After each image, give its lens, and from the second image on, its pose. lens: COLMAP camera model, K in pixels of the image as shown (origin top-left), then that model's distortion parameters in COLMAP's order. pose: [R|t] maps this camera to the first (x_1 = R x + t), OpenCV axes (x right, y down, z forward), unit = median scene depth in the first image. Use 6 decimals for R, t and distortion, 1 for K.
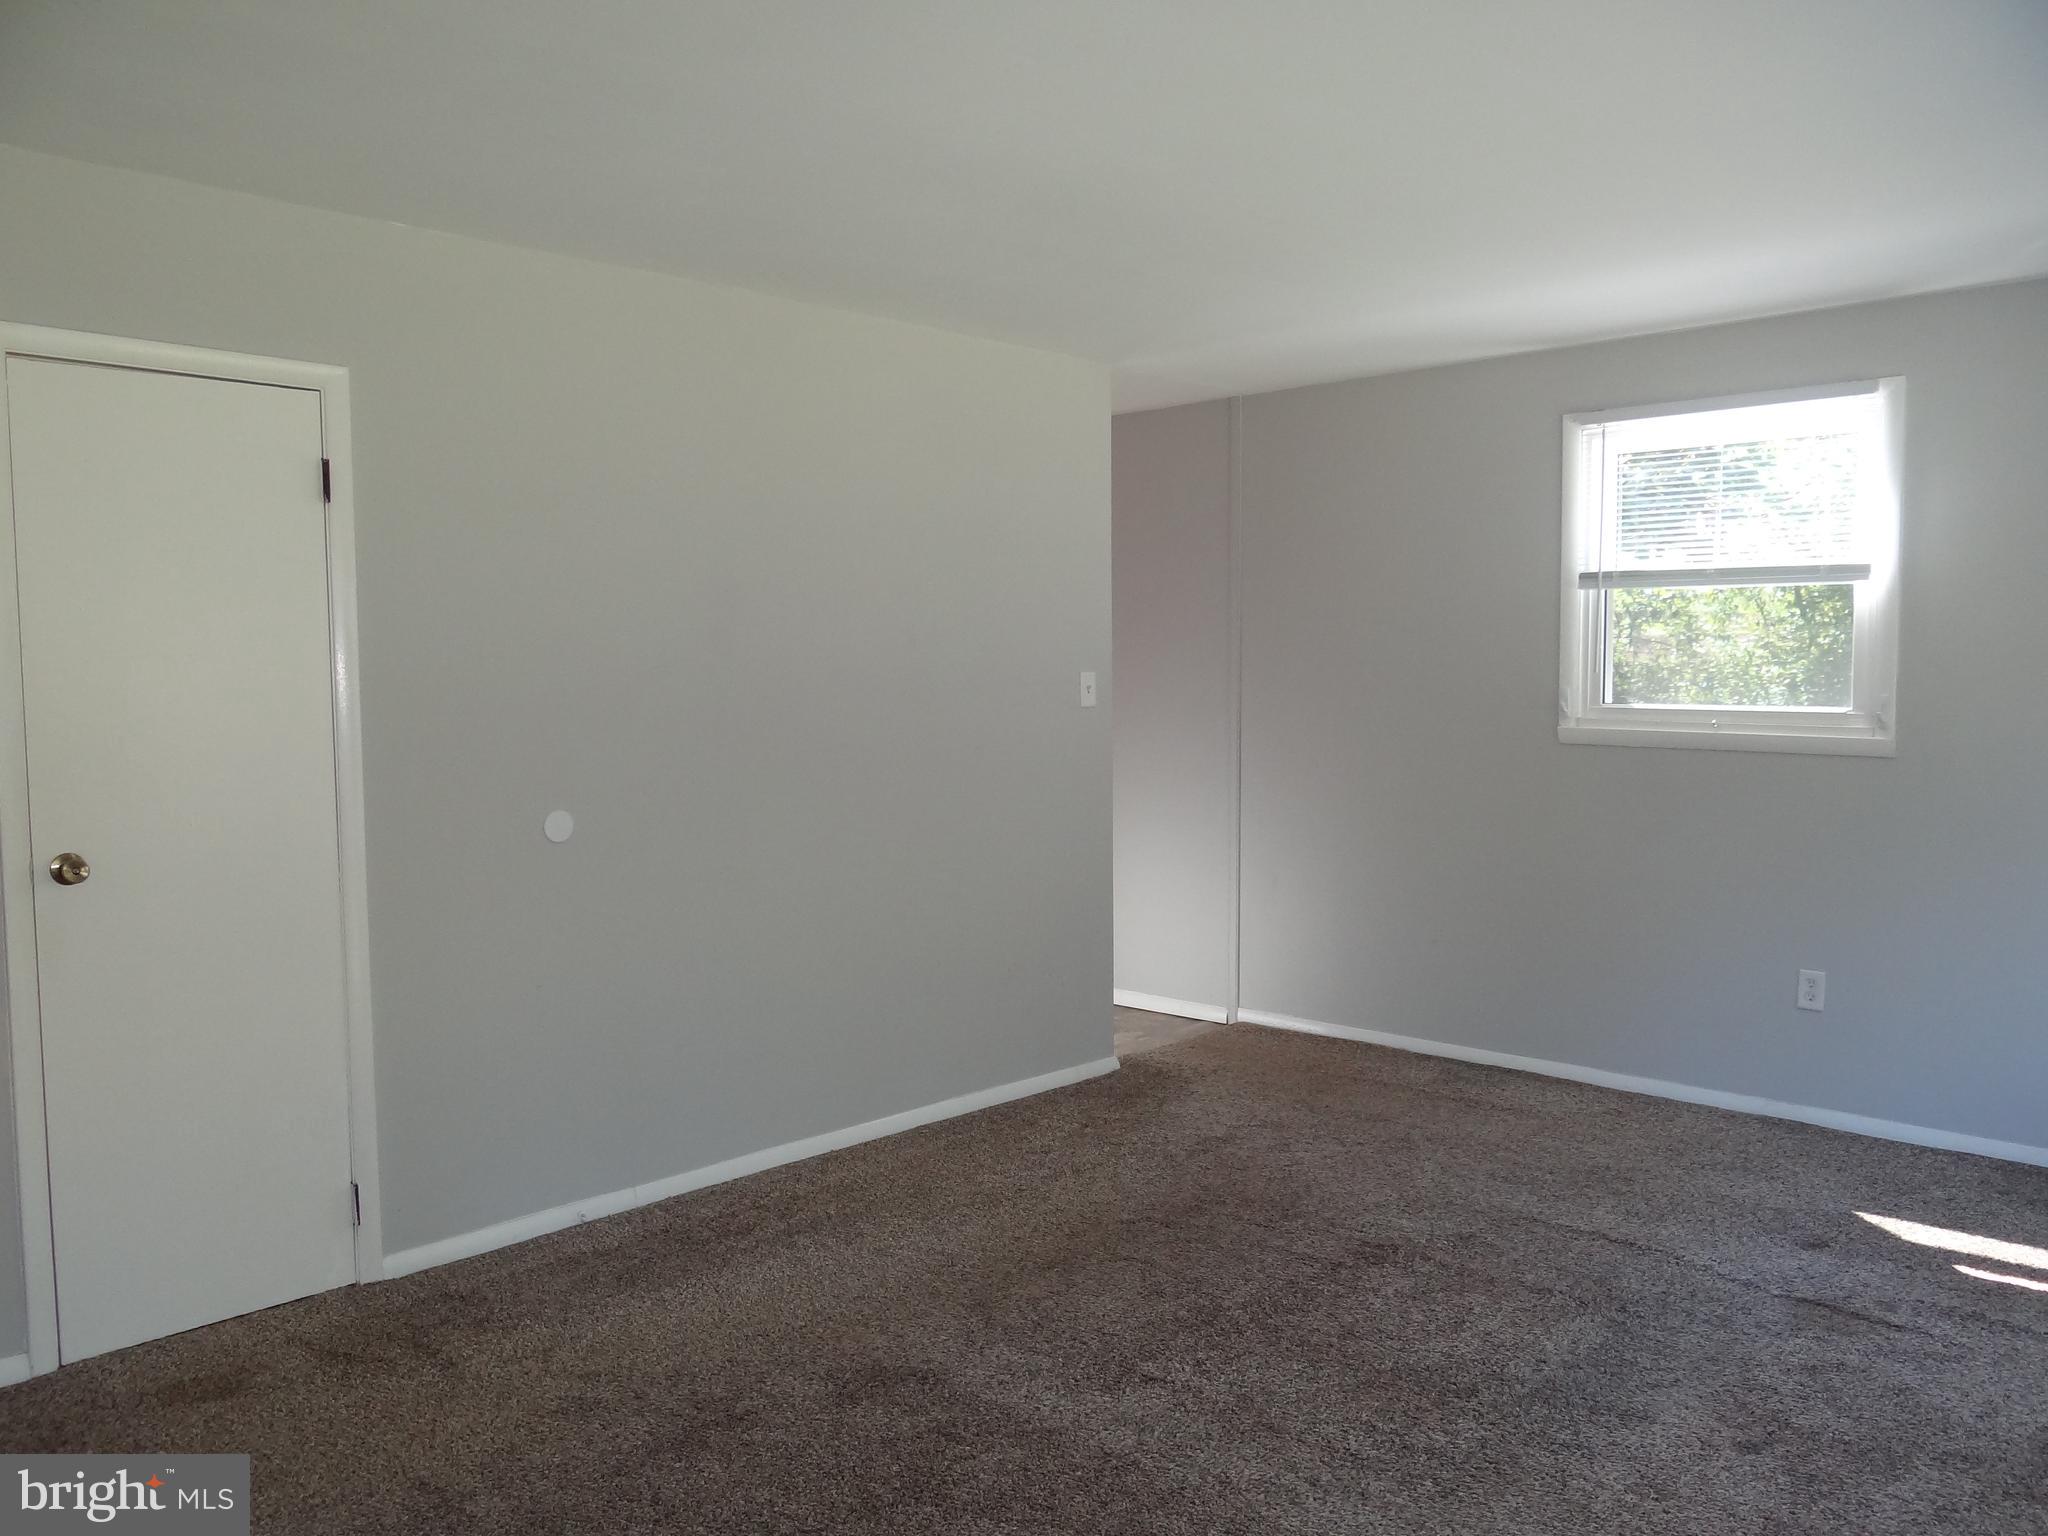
lens RADIAL K [[1613.9, 0, 1024.0], [0, 1613.9, 768.0], [0, 0, 1]] dist [0.003196, -0.000578]
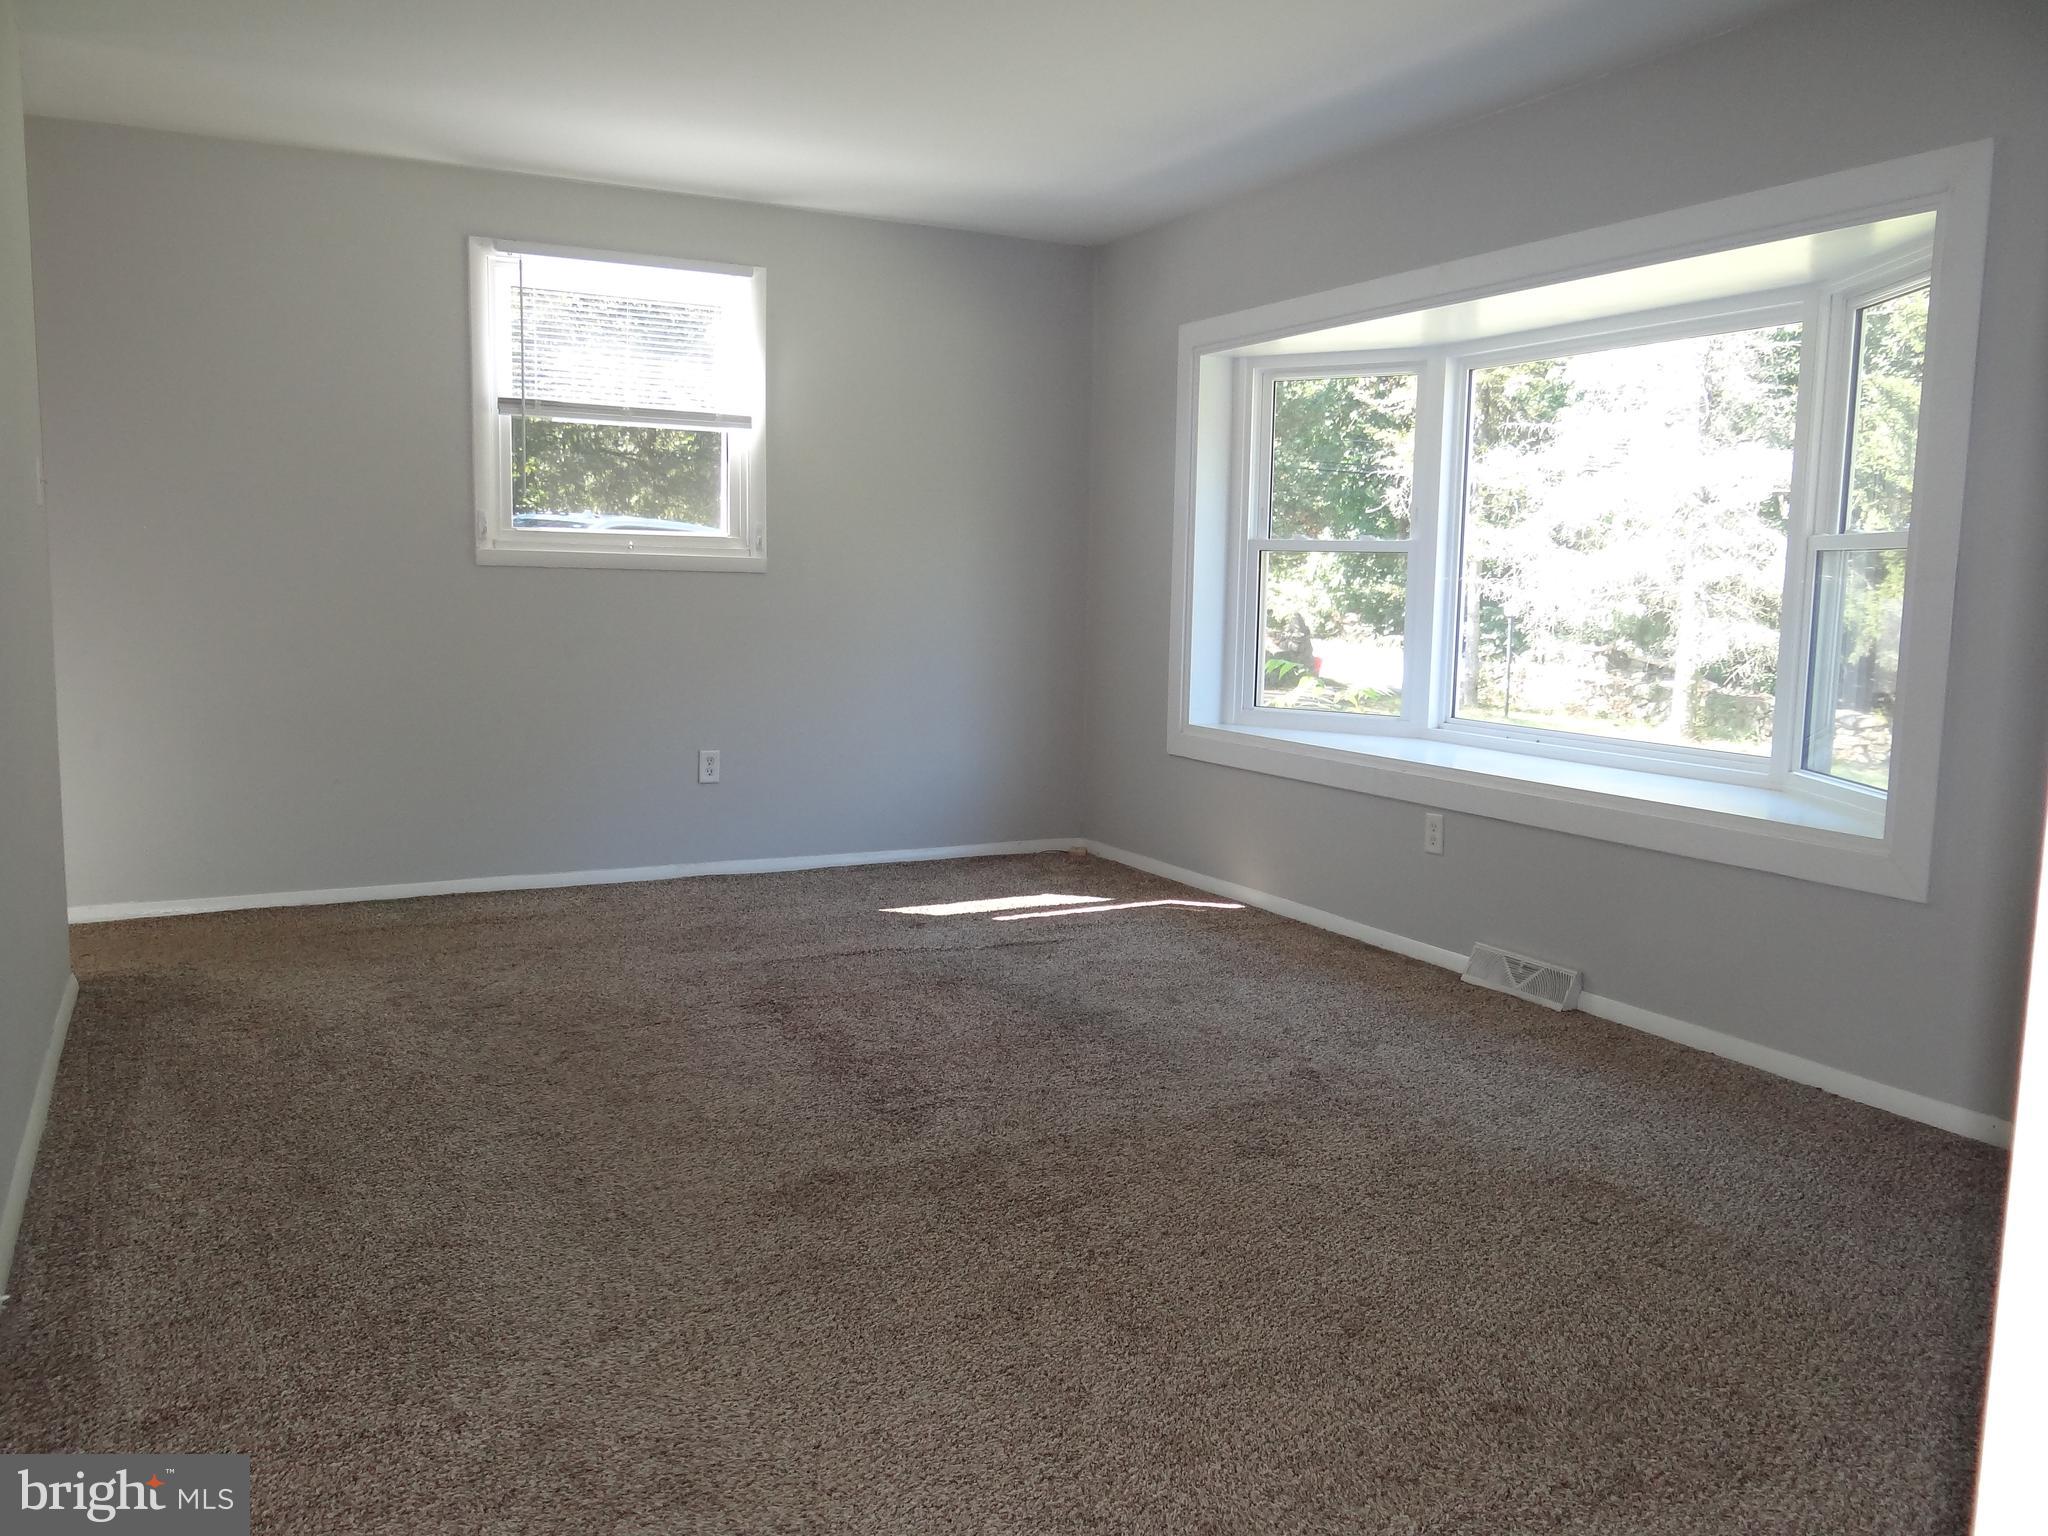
lens RADIAL K [[1626.9, 0, 1024.0], [0, 1626.9, 768.0], [0, 0, 1]] dist [-0.008031, -0.003254]
pose [[0.330353, -0.103675, 0.938146, -0.606321], [0.043032, 0.994570, 0.094757, 0.033981], [-0.942876, 0.009067, 0.333020, 0.382601]]
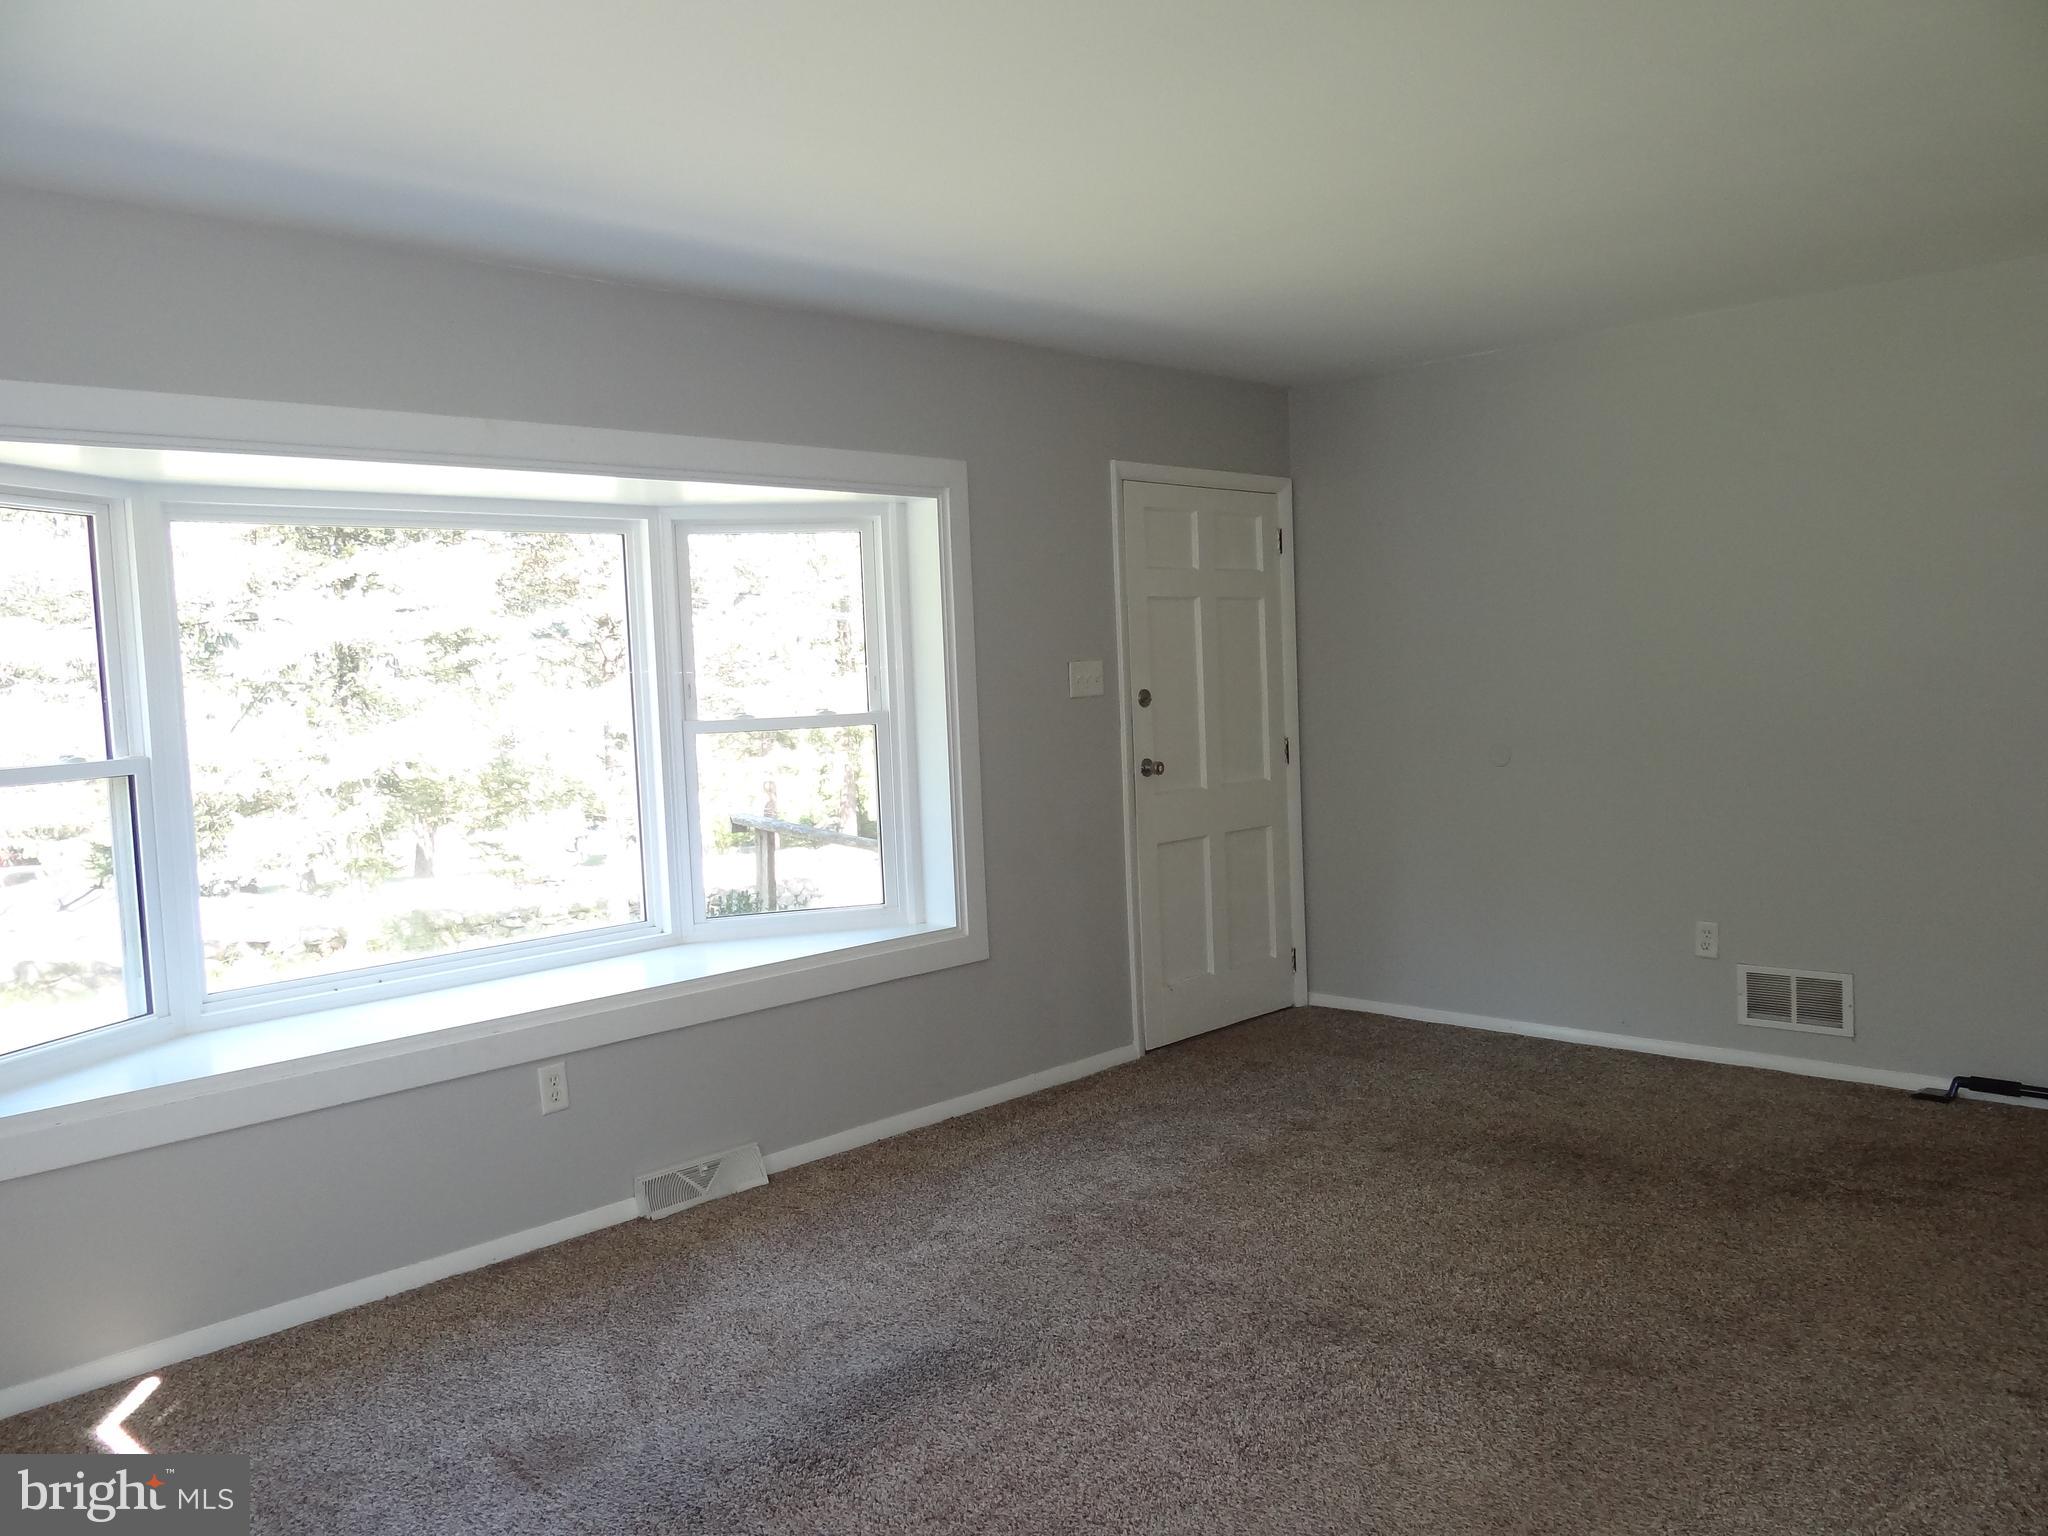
lens RADIAL K [[1613.9, 0, 1024.0], [0, 1613.9, 768.0], [0, 0, 1]] dist [0.003196, -0.000578]
pose [[-0.998829, 0.046862, 0.012037, 0.298870], [0.048026, 0.990451, 0.129232, -0.092340], [-0.005866, 0.129659, -0.991541, 1.428635]]
